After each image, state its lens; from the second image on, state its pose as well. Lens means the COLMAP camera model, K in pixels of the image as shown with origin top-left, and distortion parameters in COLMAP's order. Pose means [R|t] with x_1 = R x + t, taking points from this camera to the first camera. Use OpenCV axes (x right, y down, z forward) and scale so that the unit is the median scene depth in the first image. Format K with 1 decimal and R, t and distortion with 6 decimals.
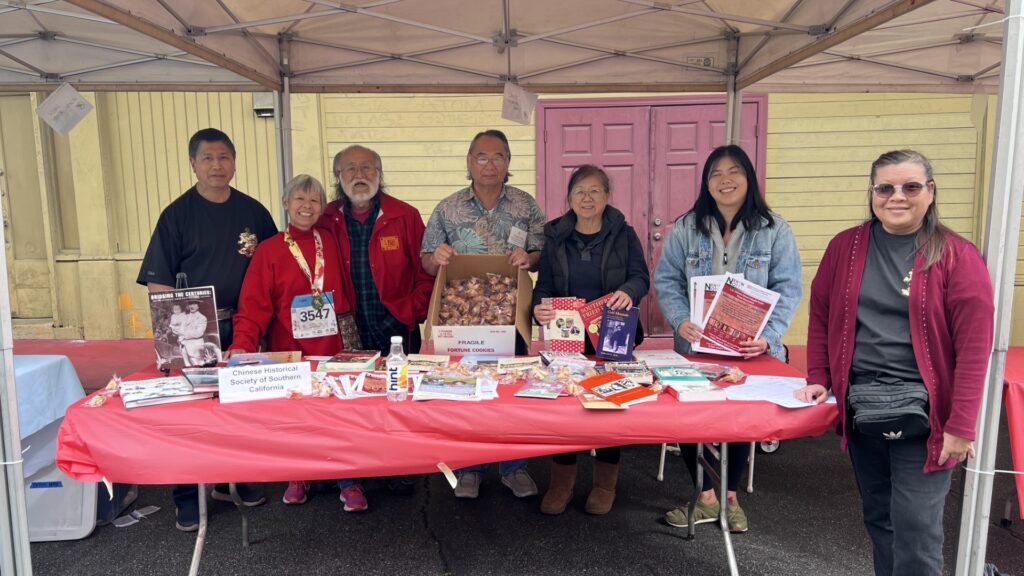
lens RADIAL K [[759.5, 0, 495.9], [0, 759.5, 288.9], [0, 0, 1]] dist [0.001952, -0.000601]
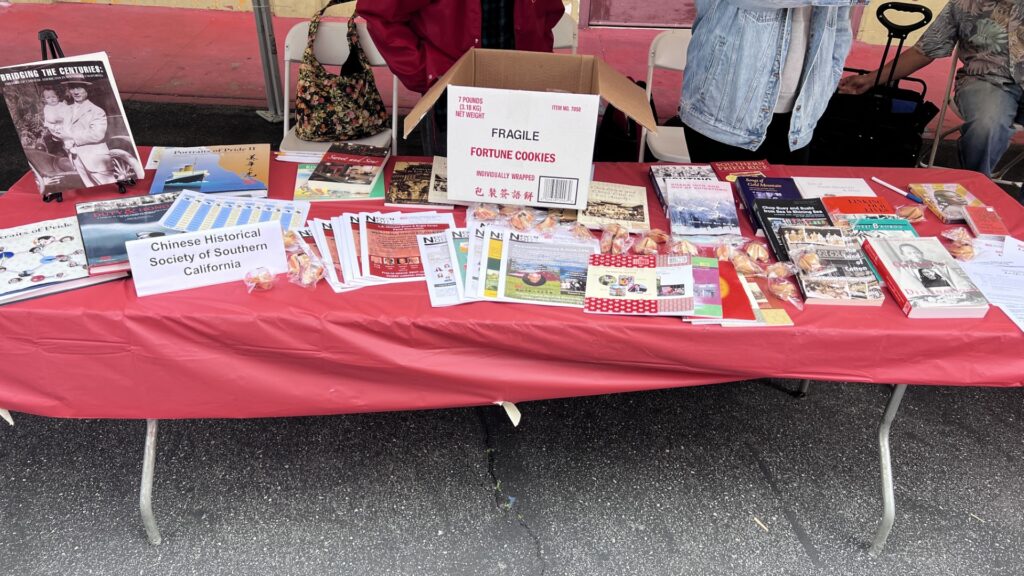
lens RADIAL K [[759.5, 0, 495.9], [0, 759.5, 288.9], [0, 0, 1]] dist [0.001952, -0.000601]
pose [[0.999448, 0.031169, 0.011534, -0.072772], [-0.033007, 0.890389, 0.454003, -0.120311], [0.003881, -0.454133, 0.890926, 0.400032]]
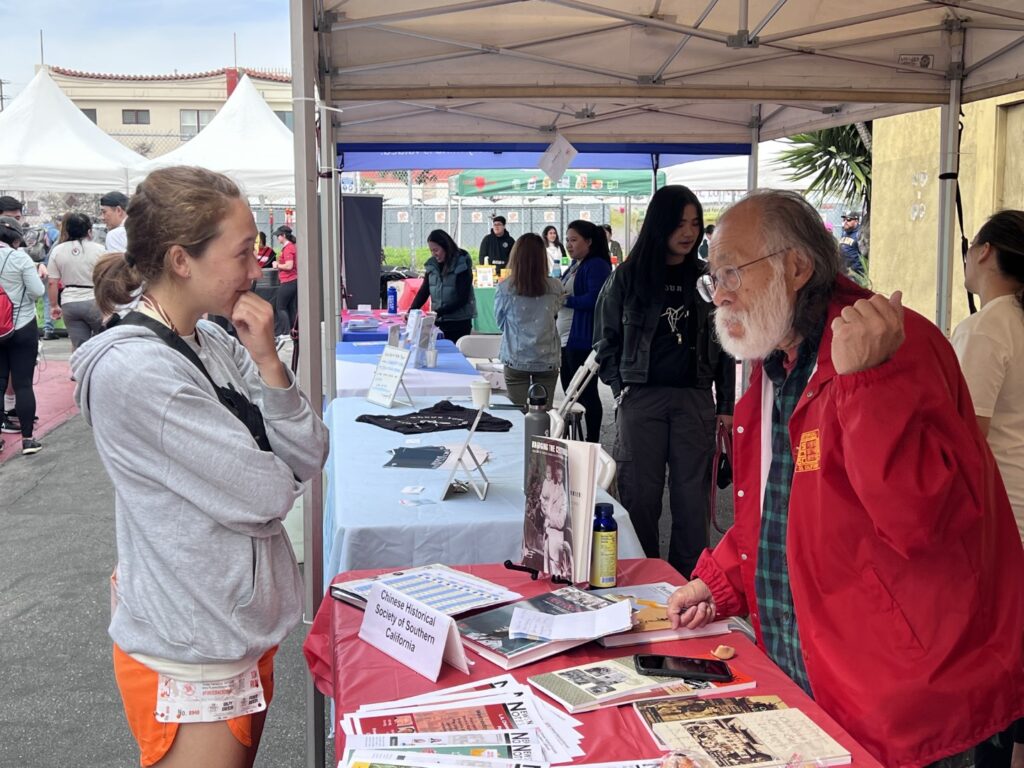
lens RADIAL K [[1252.6, 0, 512.0], [0, 1252.6, 384.0], [0, 0, 1]] dist [0.219047, -0.636619]
pose [[0.186036, 0.110740, -0.976282, 0.484149], [-0.111833, 0.989558, 0.090935, -0.123023], [0.976158, 0.092264, 0.196478, 0.762568]]
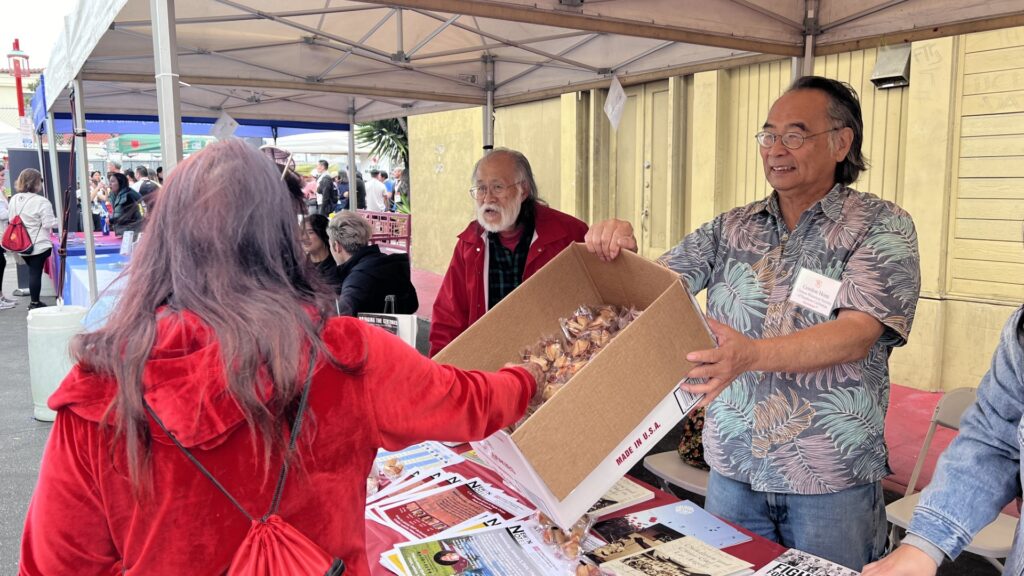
lens RADIAL K [[762.9, 0, 510.1], [0, 762.9, 305.1], [0, 0, 1]] dist [0.004630, -0.000459]
pose [[0.584439, 0.126758, -0.801476, 0.376002], [-0.094487, 0.991635, 0.087933, -0.101063], [0.805918, 0.024337, 0.591527, 0.619280]]
